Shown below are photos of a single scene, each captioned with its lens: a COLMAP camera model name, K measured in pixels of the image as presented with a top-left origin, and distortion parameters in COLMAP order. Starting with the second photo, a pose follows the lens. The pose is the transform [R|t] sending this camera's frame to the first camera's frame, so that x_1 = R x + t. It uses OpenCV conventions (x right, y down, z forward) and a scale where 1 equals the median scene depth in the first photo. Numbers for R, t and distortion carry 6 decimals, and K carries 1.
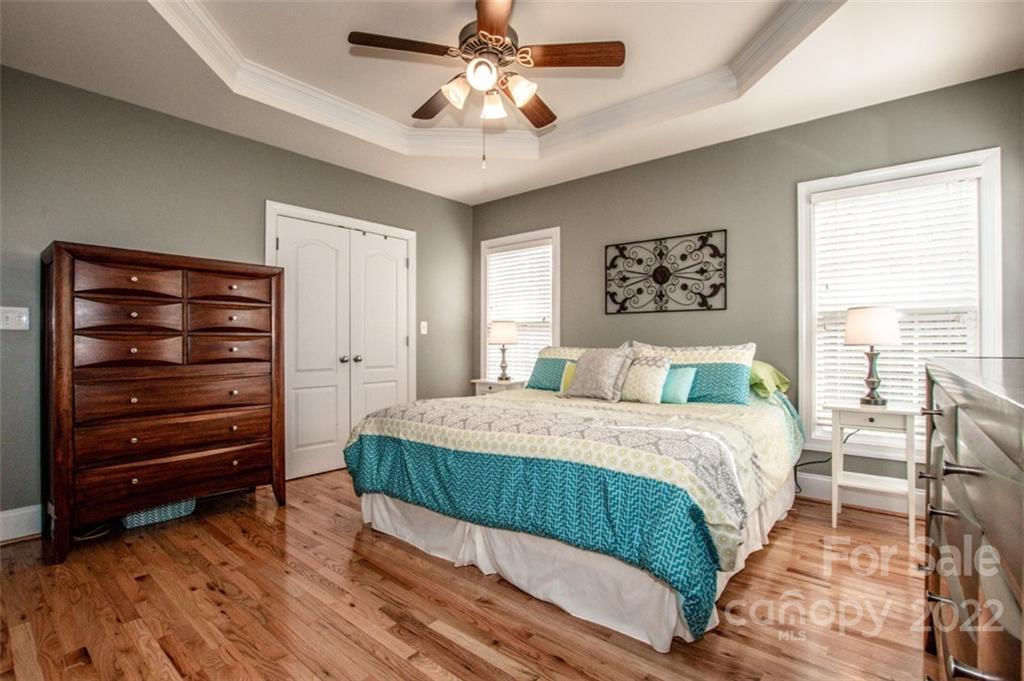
lens RADIAL K [[478.8, 0, 518.3], [0, 478.8, 337.9], [0, 0, 1]] dist [-0.033478, 0.003719]
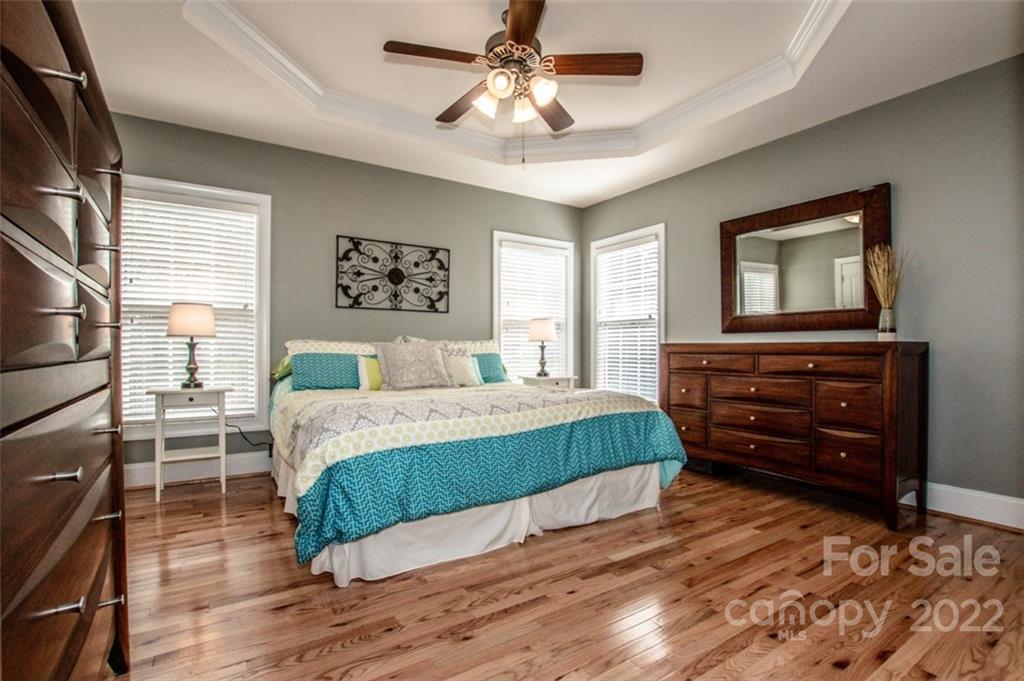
lens RADIAL K [[478.8, 0, 517.5], [0, 478.8, 349.4], [0, 0, 1]] dist [-0.033478, 0.003719]
pose [[0.299370, 0.000495, 0.954137, -0.668380], [-0.010719, 0.999939, 0.002845, 0.029703], [-0.954077, -0.011079, 0.299356, 0.409661]]
